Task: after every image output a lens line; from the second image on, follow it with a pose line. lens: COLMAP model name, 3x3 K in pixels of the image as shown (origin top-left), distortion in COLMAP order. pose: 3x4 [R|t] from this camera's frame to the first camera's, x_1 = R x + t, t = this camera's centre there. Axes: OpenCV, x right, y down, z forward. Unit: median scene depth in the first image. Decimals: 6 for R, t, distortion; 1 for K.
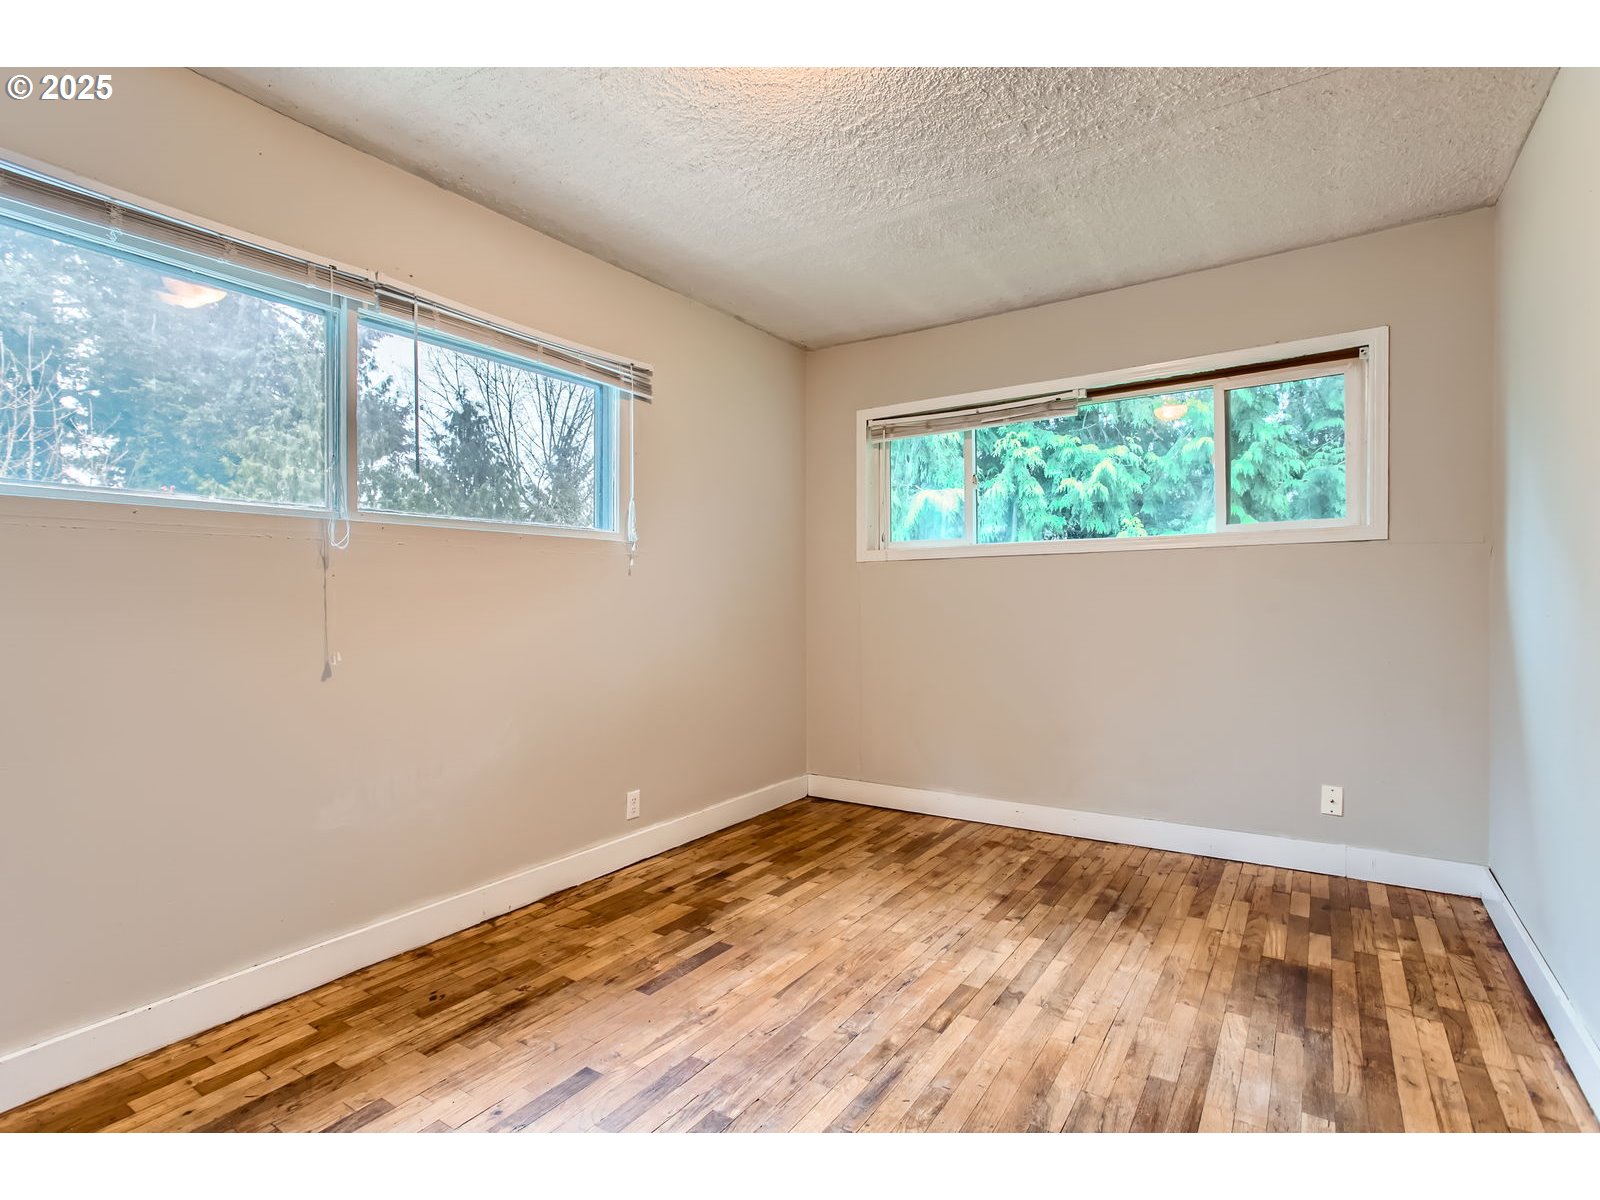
lens RADIAL K [[786.5, 0, 802.0], [0, 786.5, 578.9], [0, 0, 1]] dist [-0.037995, 0.020506]
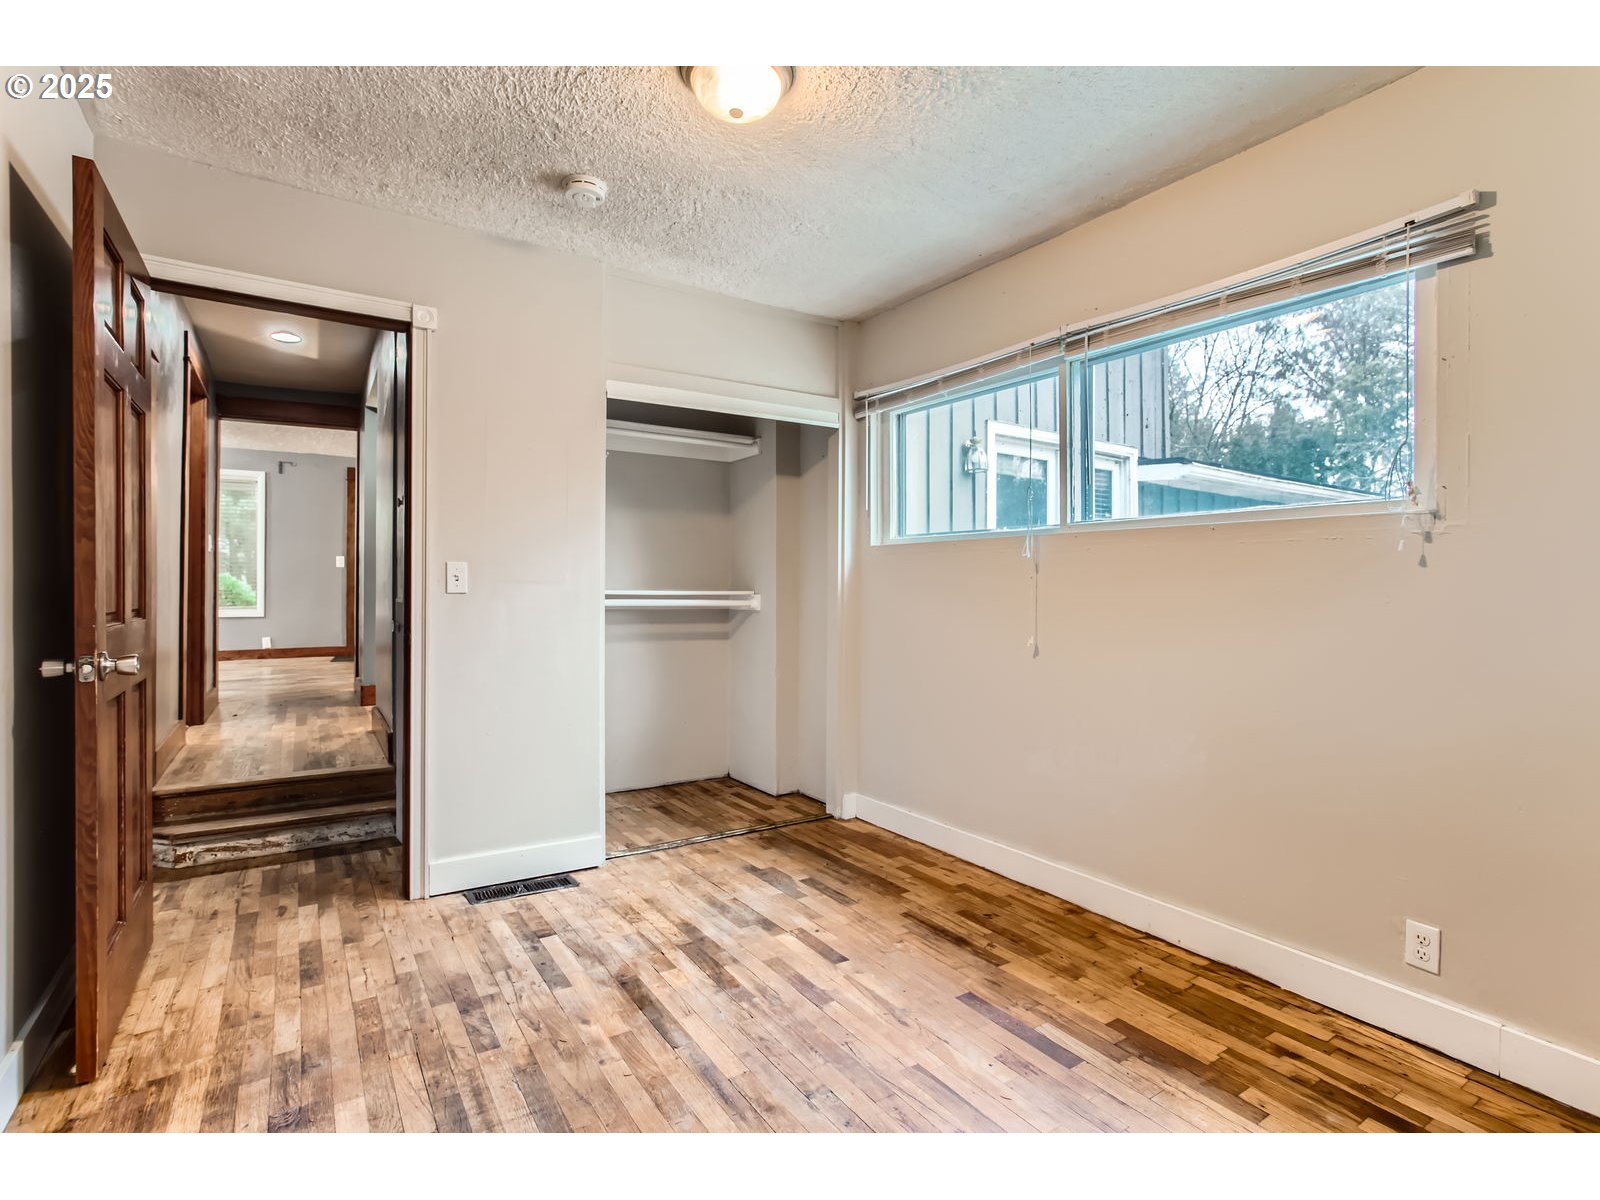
lens RADIAL K [[786.5, 0, 802.0], [0, 786.5, 578.9], [0, 0, 1]] dist [-0.037995, 0.020506]
pose [[-0.398693, -0.009716, -0.917033, 0.694168], [0.013093, 0.999782, -0.016285, 0.010488], [0.916991, -0.018499, -0.398479, 1.062566]]
